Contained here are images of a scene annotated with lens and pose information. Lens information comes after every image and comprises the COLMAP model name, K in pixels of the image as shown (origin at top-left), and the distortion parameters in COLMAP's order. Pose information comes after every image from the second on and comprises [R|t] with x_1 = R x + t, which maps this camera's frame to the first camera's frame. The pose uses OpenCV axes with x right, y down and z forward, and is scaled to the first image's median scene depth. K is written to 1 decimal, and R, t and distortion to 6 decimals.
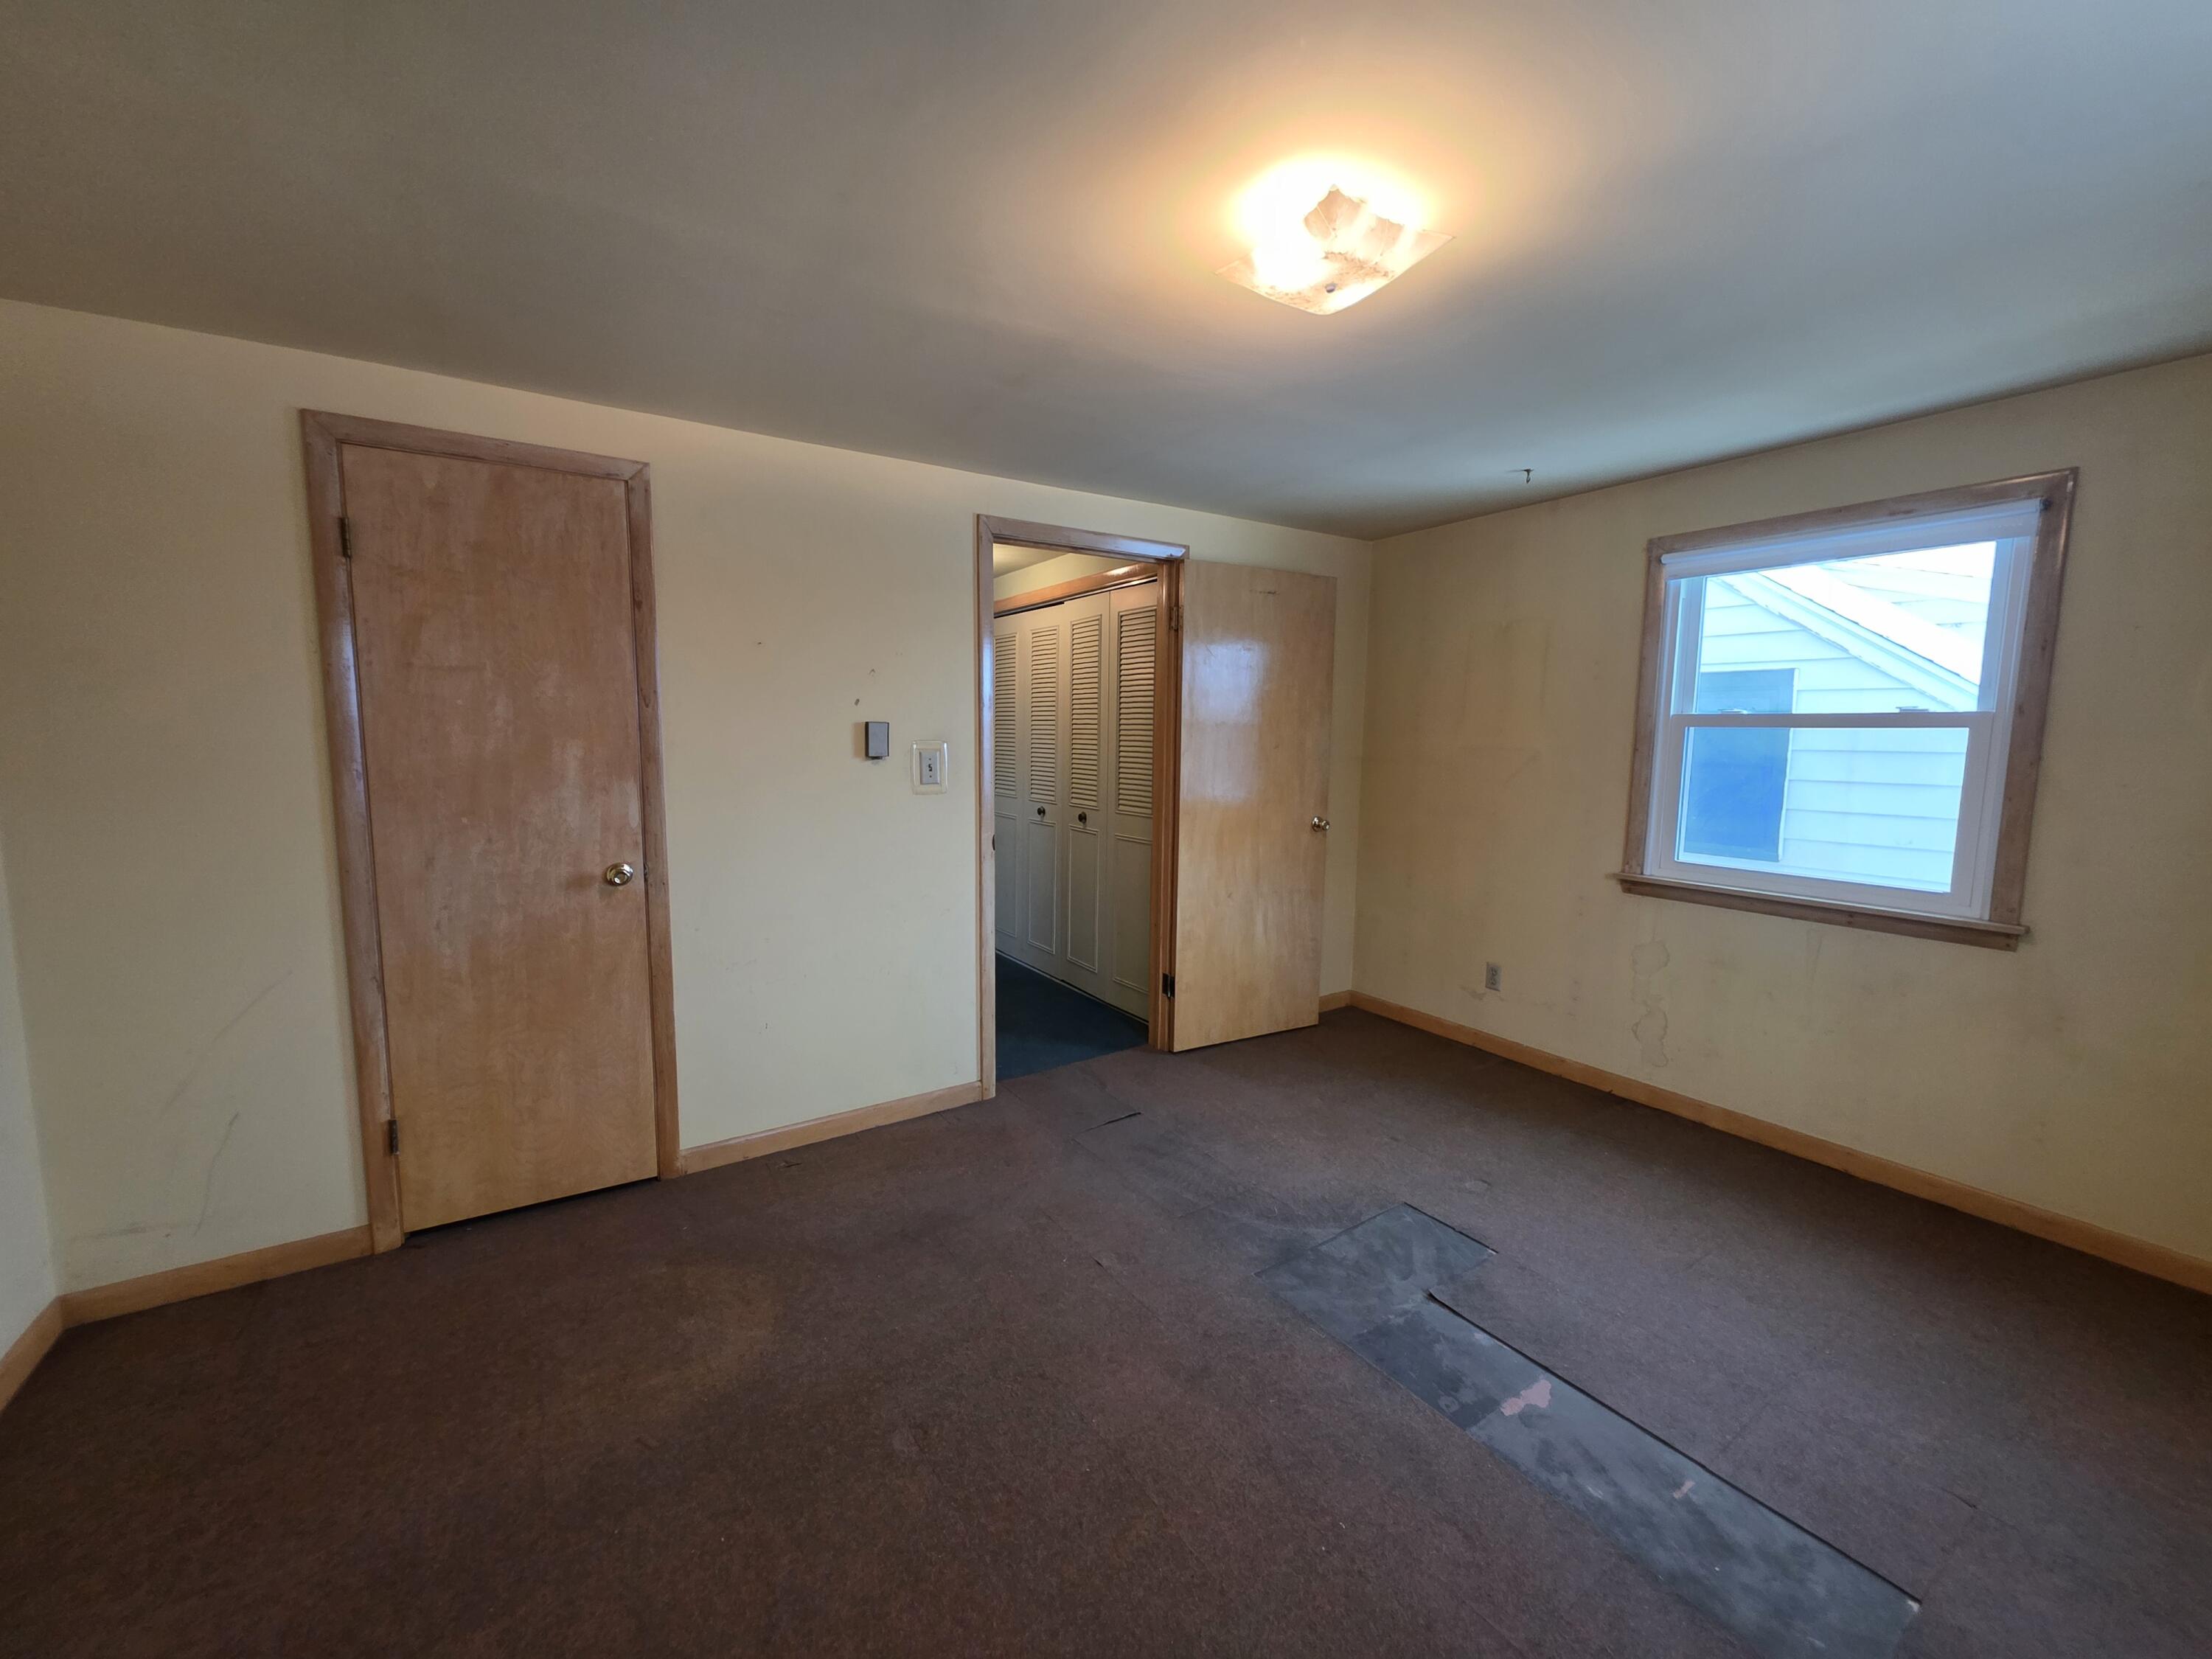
lens RADIAL K [[878.7, 0, 1101.4], [0, 878.7, 826.4], [0, 0, 1]] dist [0.003269, 0.000346]
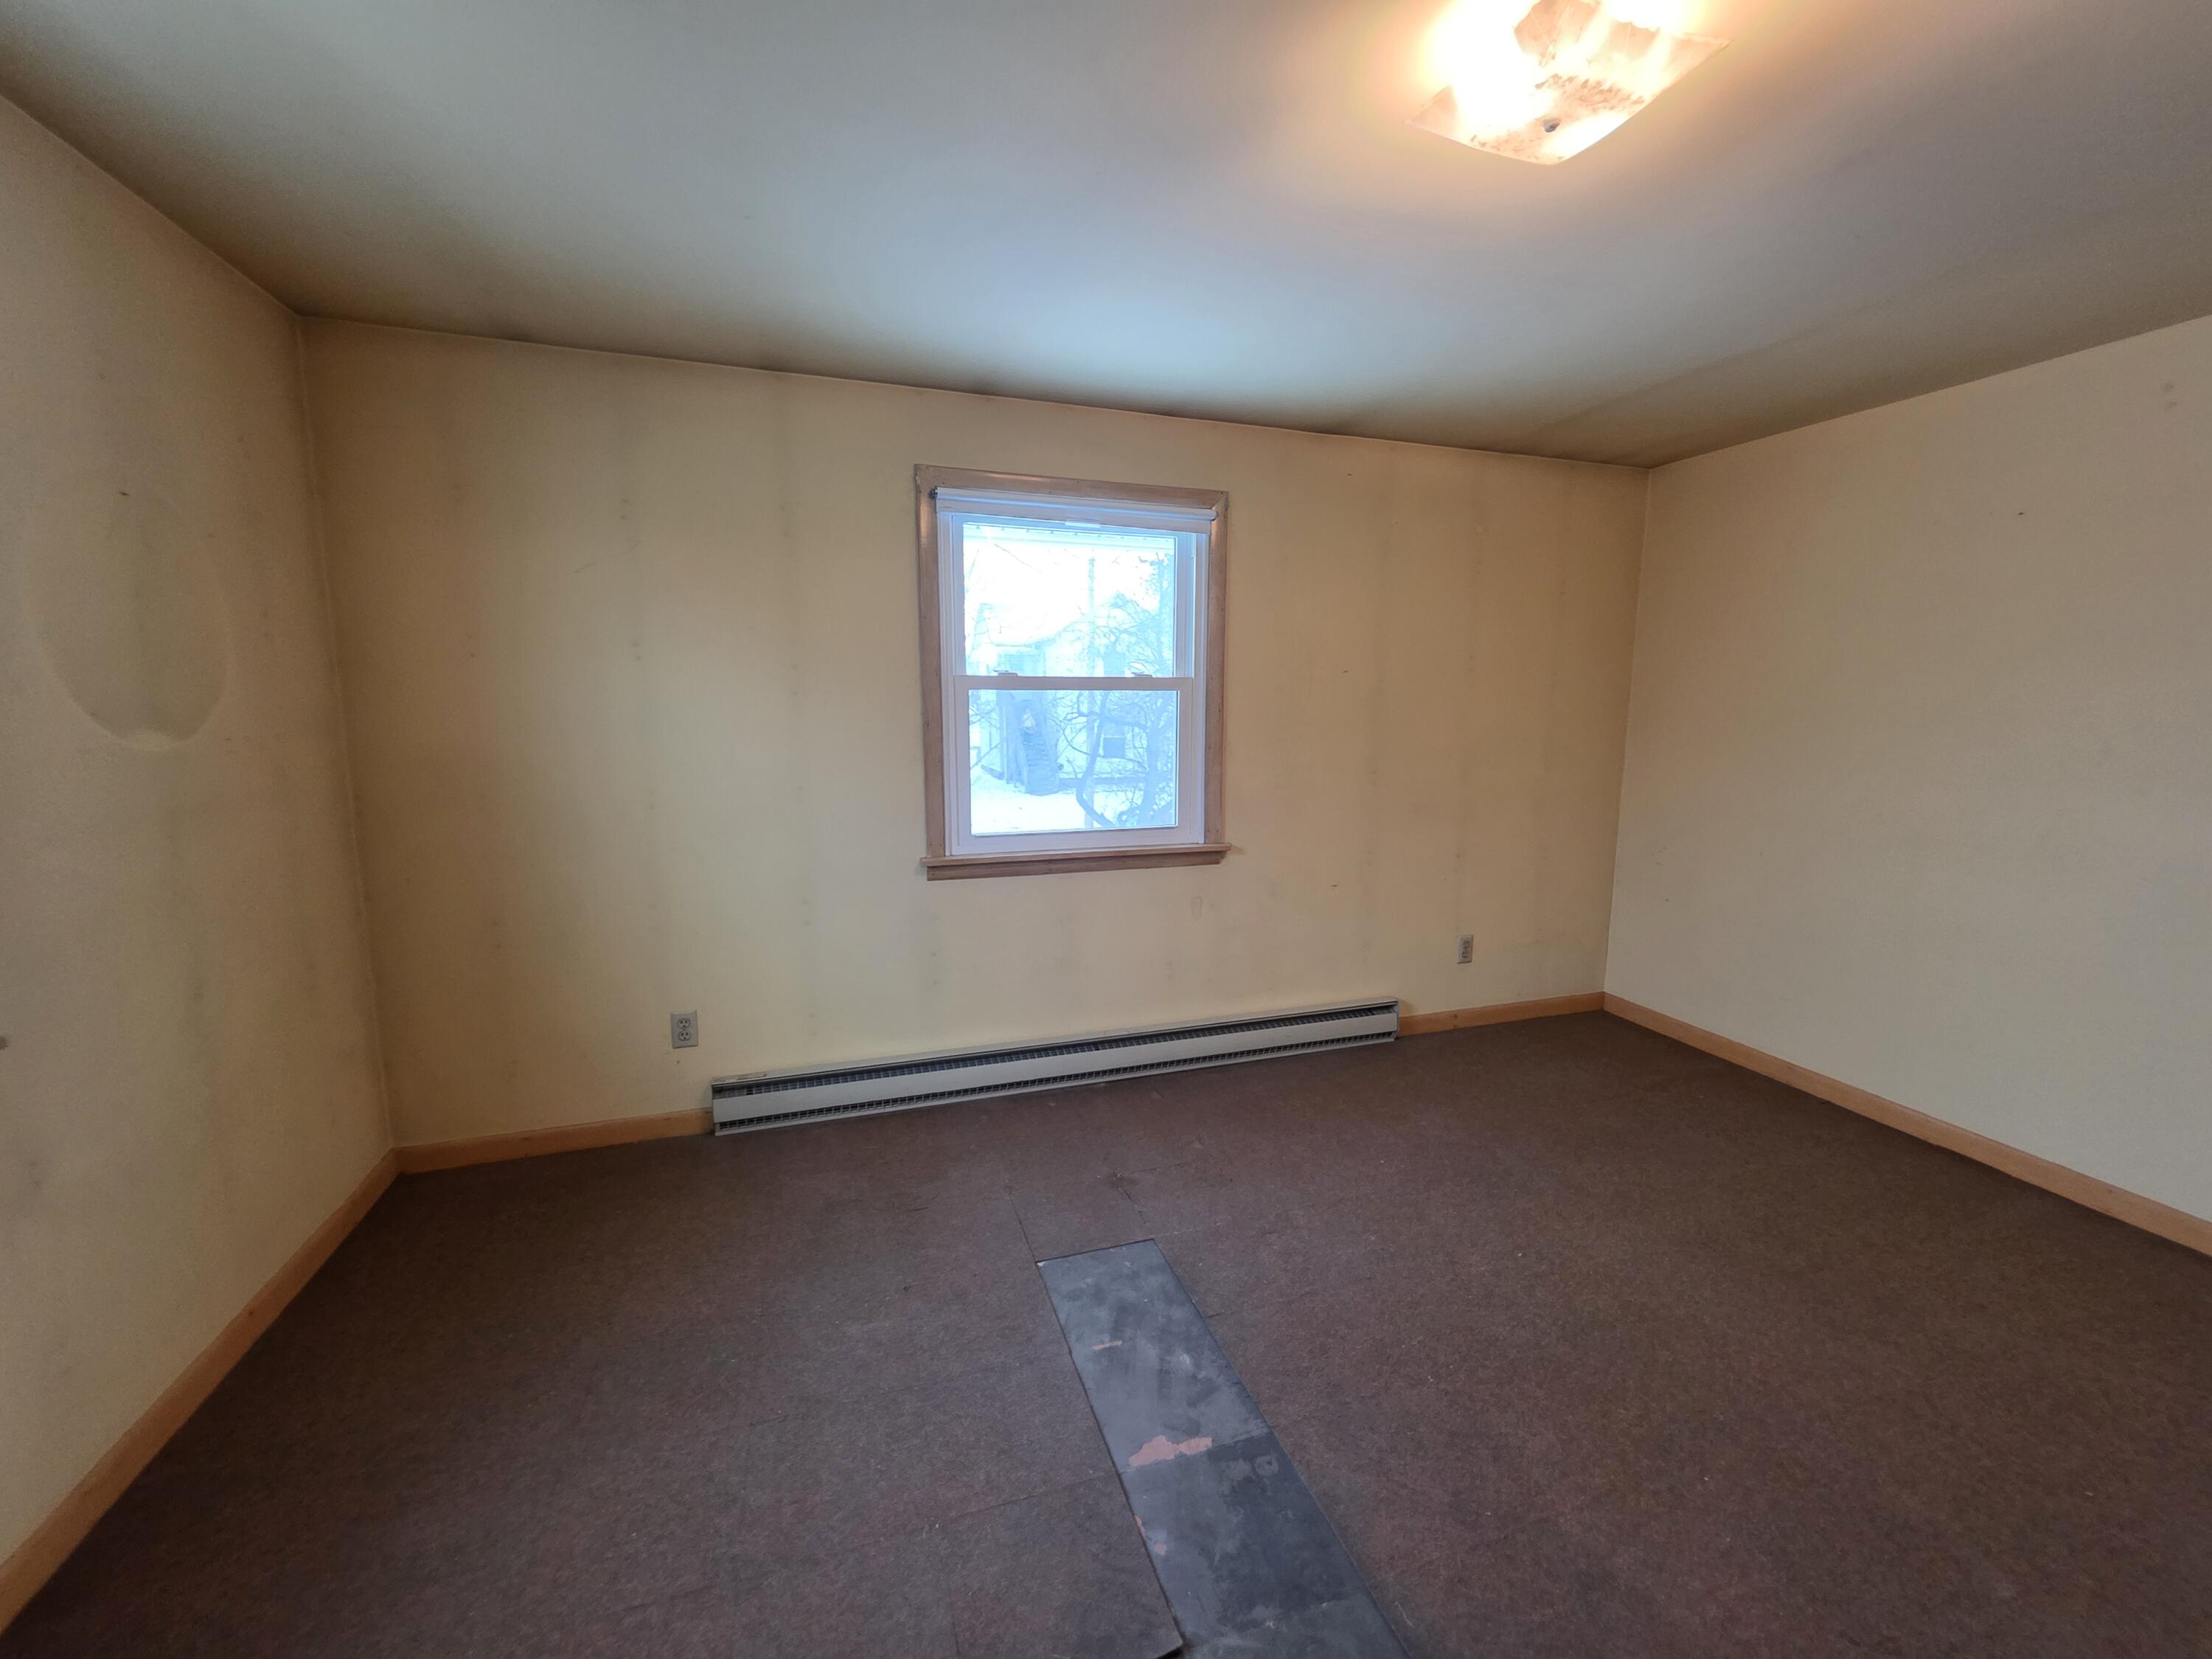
lens RADIAL K [[878.7, 0, 1101.4], [0, 878.7, 826.4], [0, 0, 1]] dist [0.003269, 0.000346]
pose [[-0.963867, -0.046492, 0.262296, 0.354835], [0.021553, 0.967813, 0.250747, -0.175753], [-0.265511, 0.247340, -0.931841, 1.704553]]
